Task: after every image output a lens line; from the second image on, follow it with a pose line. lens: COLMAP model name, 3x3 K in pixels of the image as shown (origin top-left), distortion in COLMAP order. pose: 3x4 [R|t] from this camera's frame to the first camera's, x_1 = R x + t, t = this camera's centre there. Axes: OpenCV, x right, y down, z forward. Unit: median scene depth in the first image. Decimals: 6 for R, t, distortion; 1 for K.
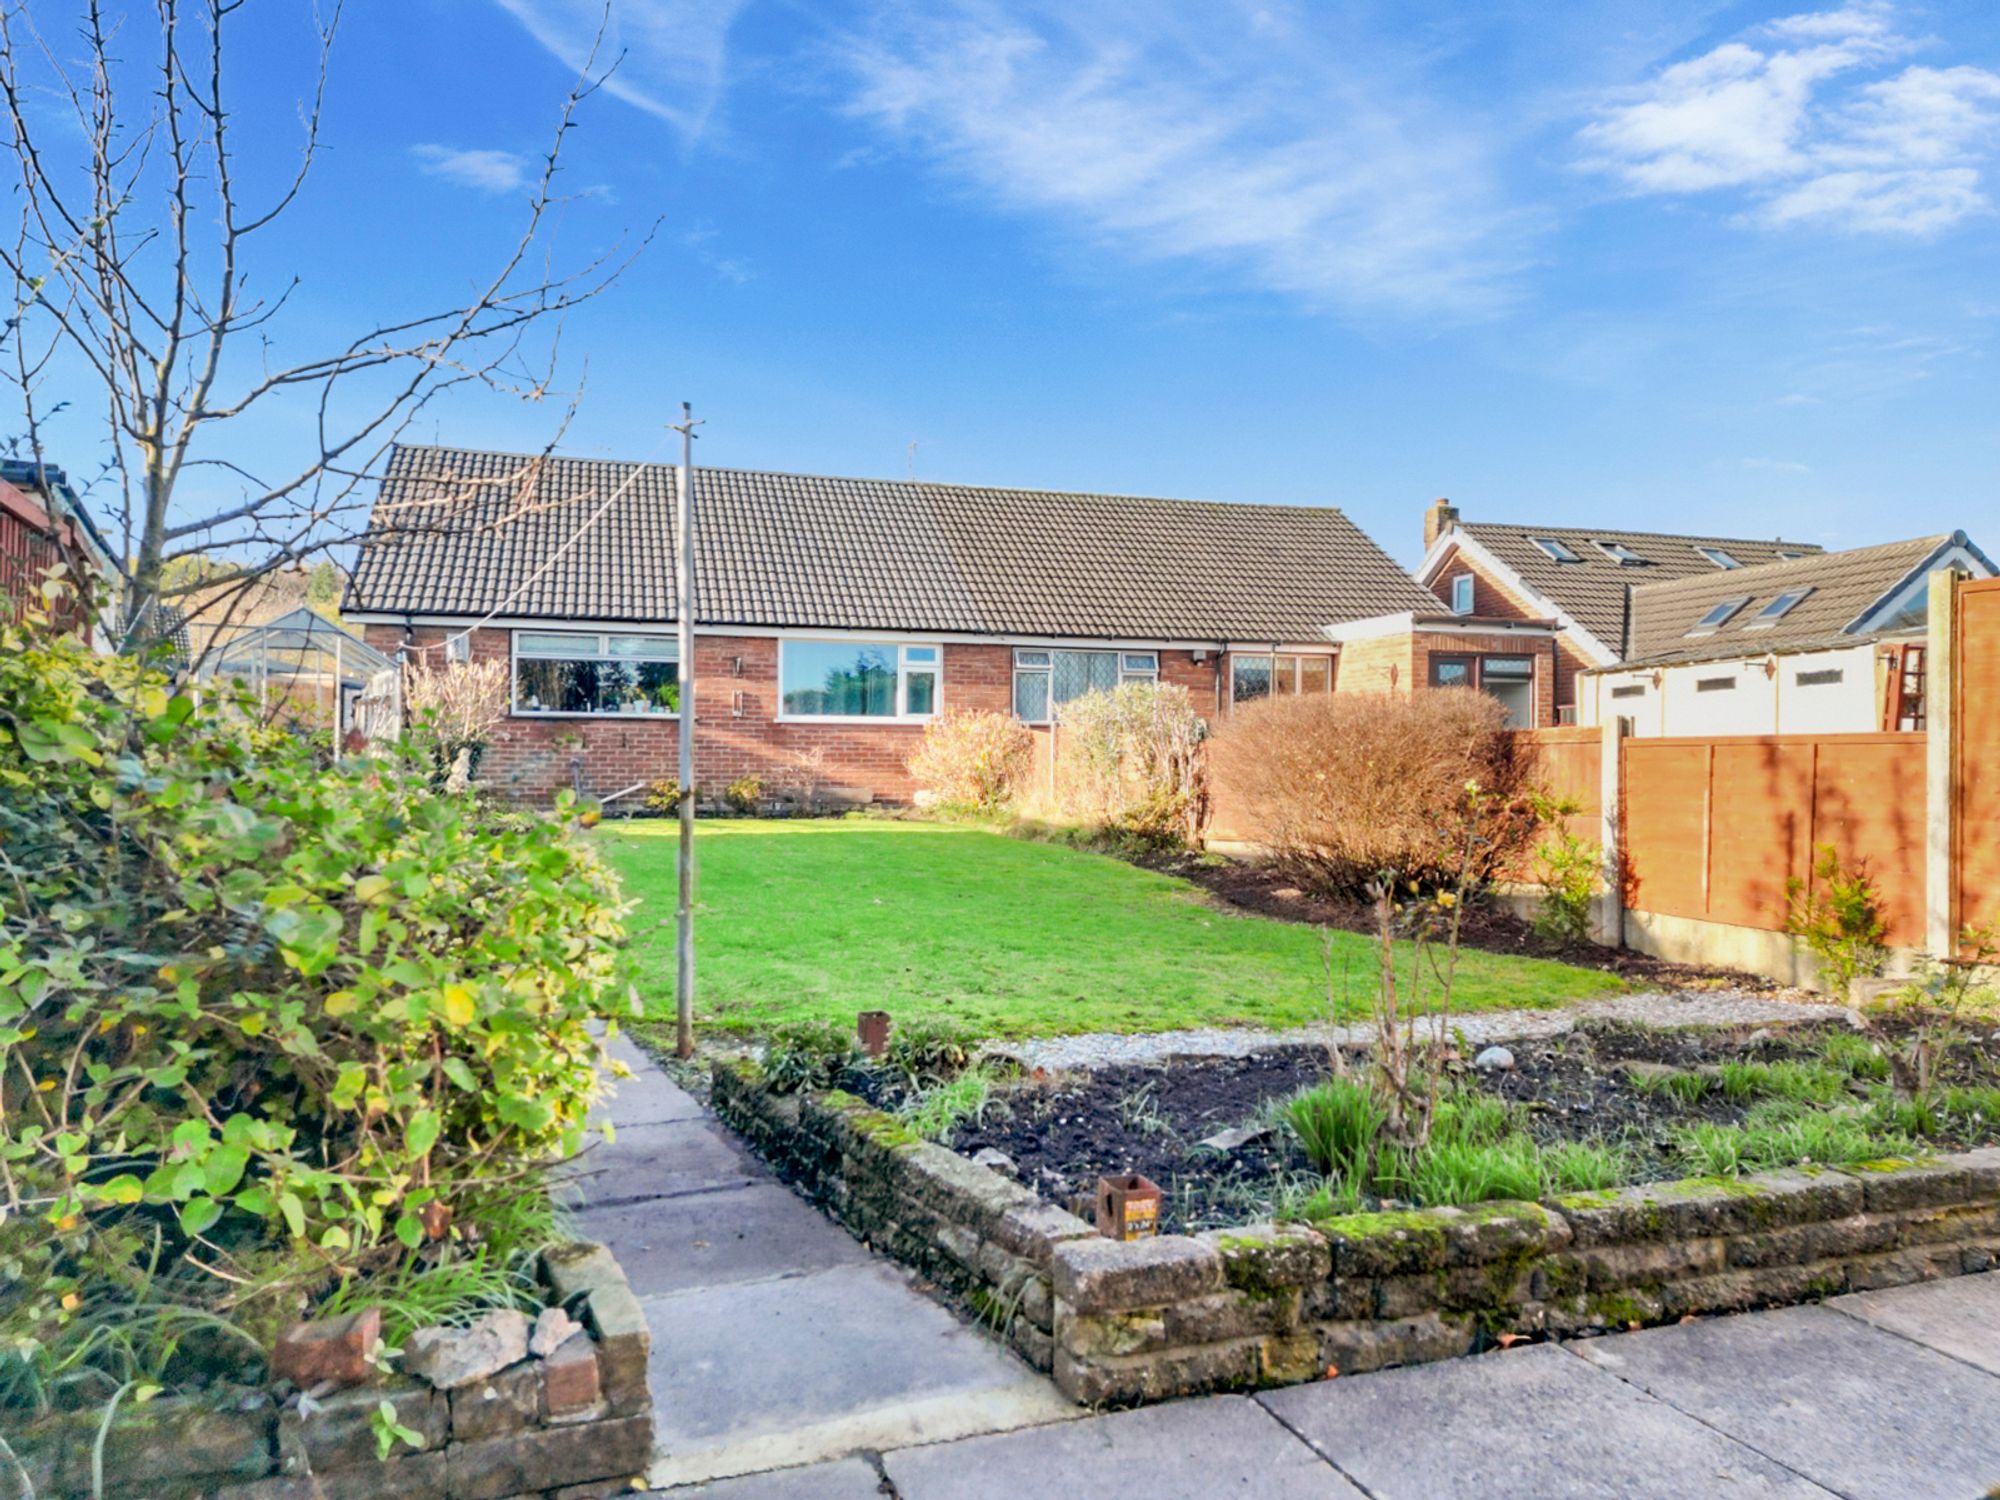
lens RADIAL K [[1371.3, 0, 1000.0], [0, 1371.3, 750.0], [0, 0, 1]] dist [0.104563, -0.111133]
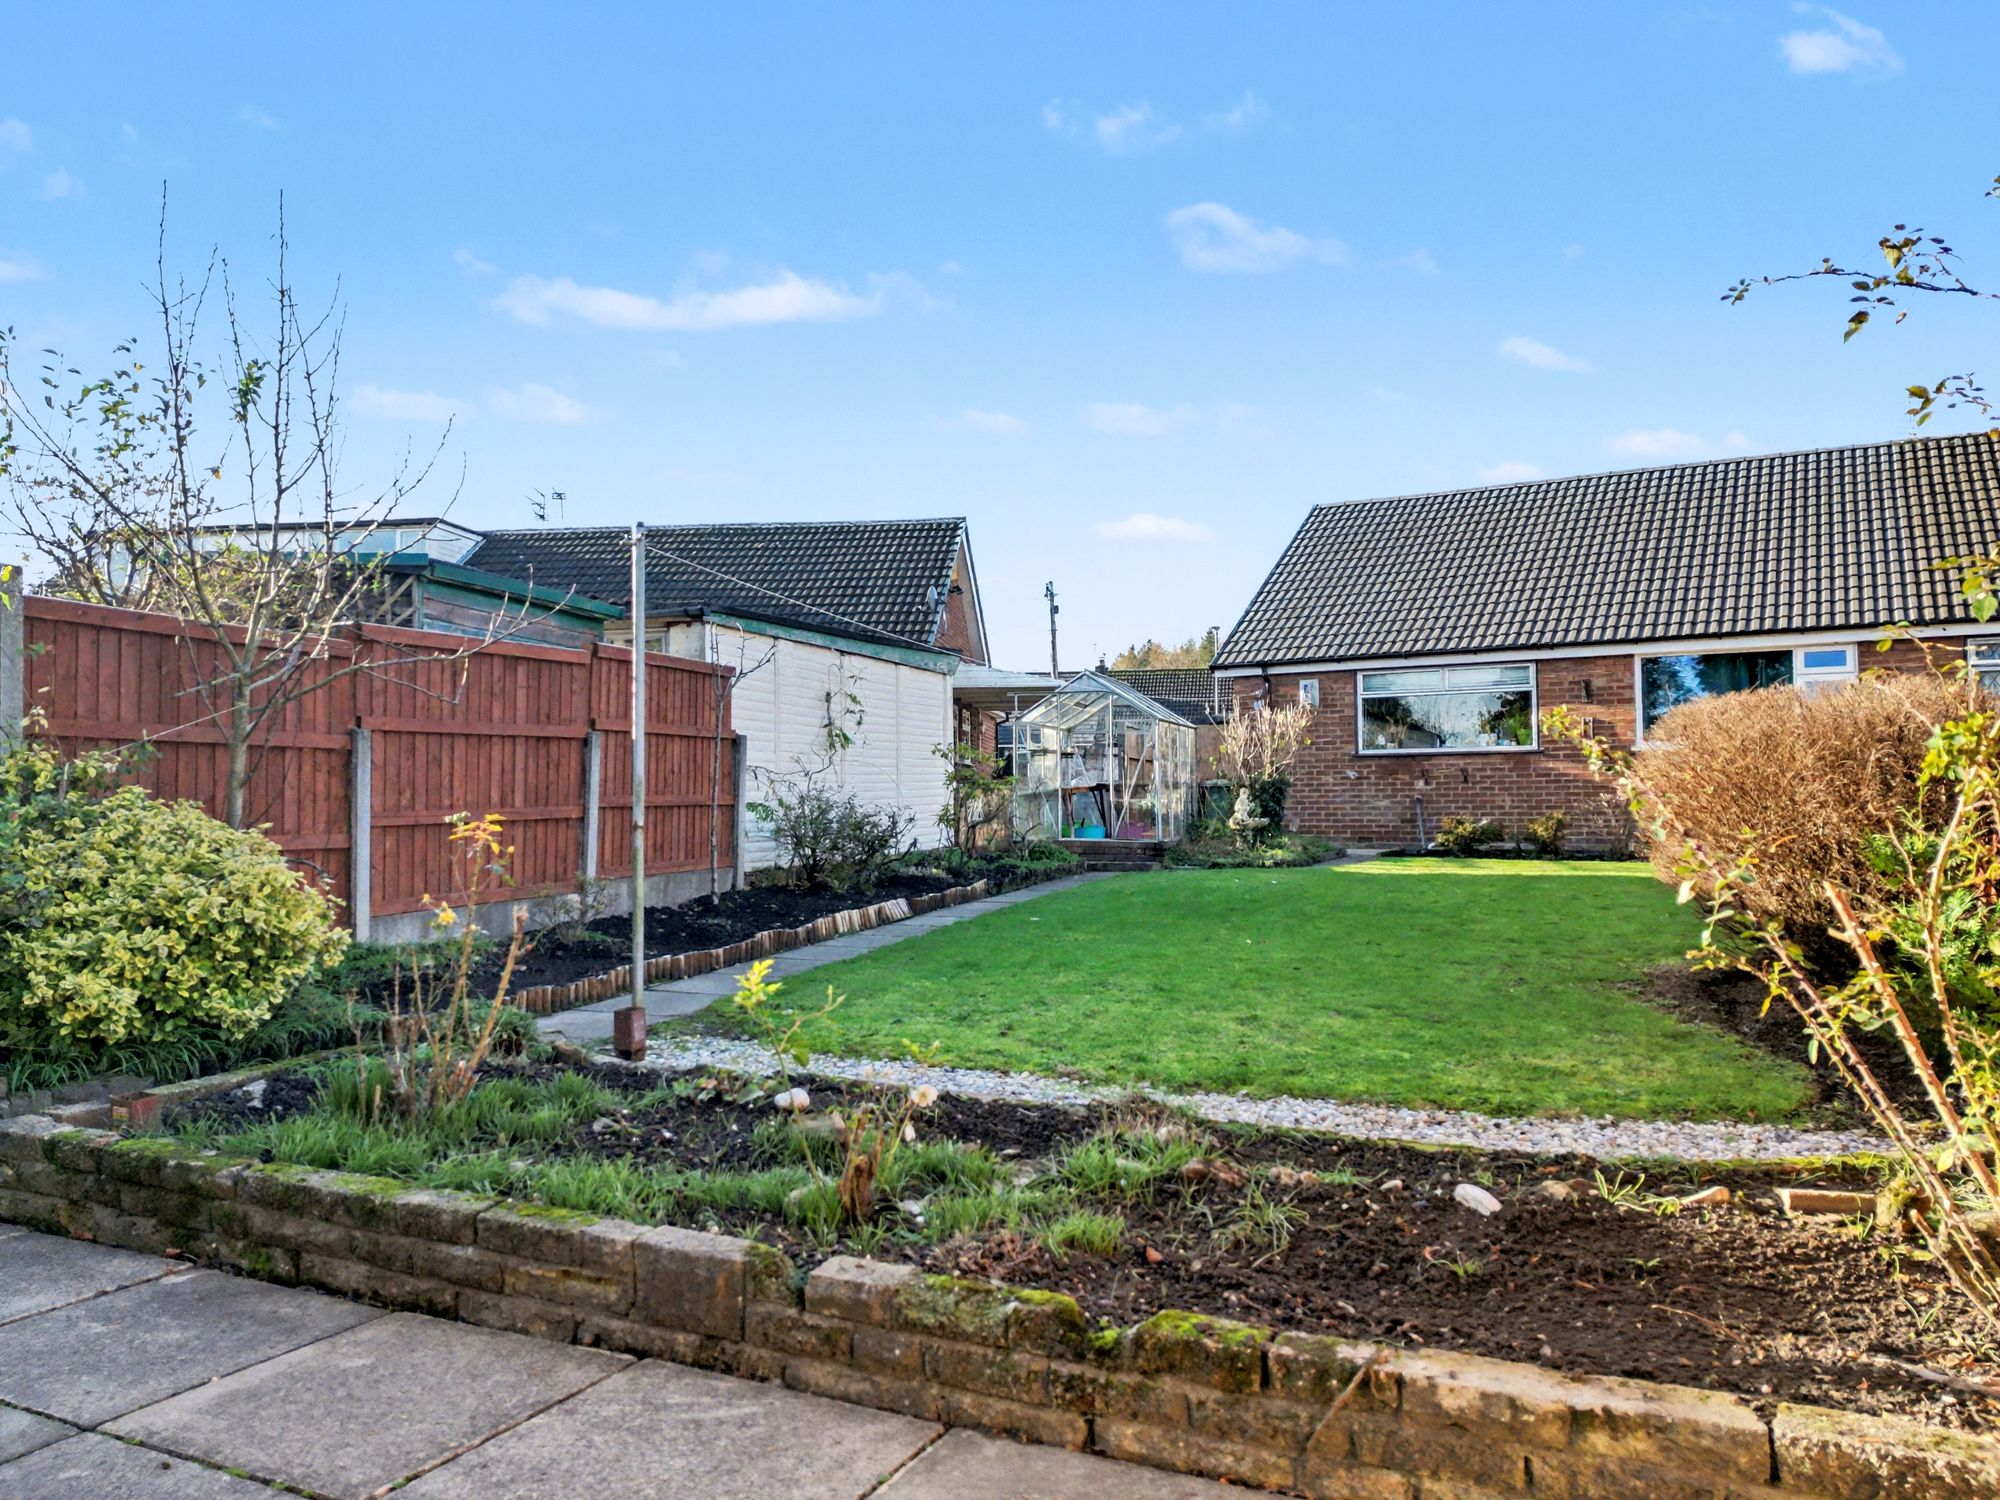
lens RADIAL K [[1427.4, 0, 1002.2], [0, 1427.4, 719.4], [0, 0, 1]] dist [0.004274, -0.018168]
pose [[0.685801, -0.055812, -0.725646, 0.882921], [0.021386, 0.998170, -0.056562, 0.012476], [0.727475, 0.023271, 0.685739, 0.309941]]
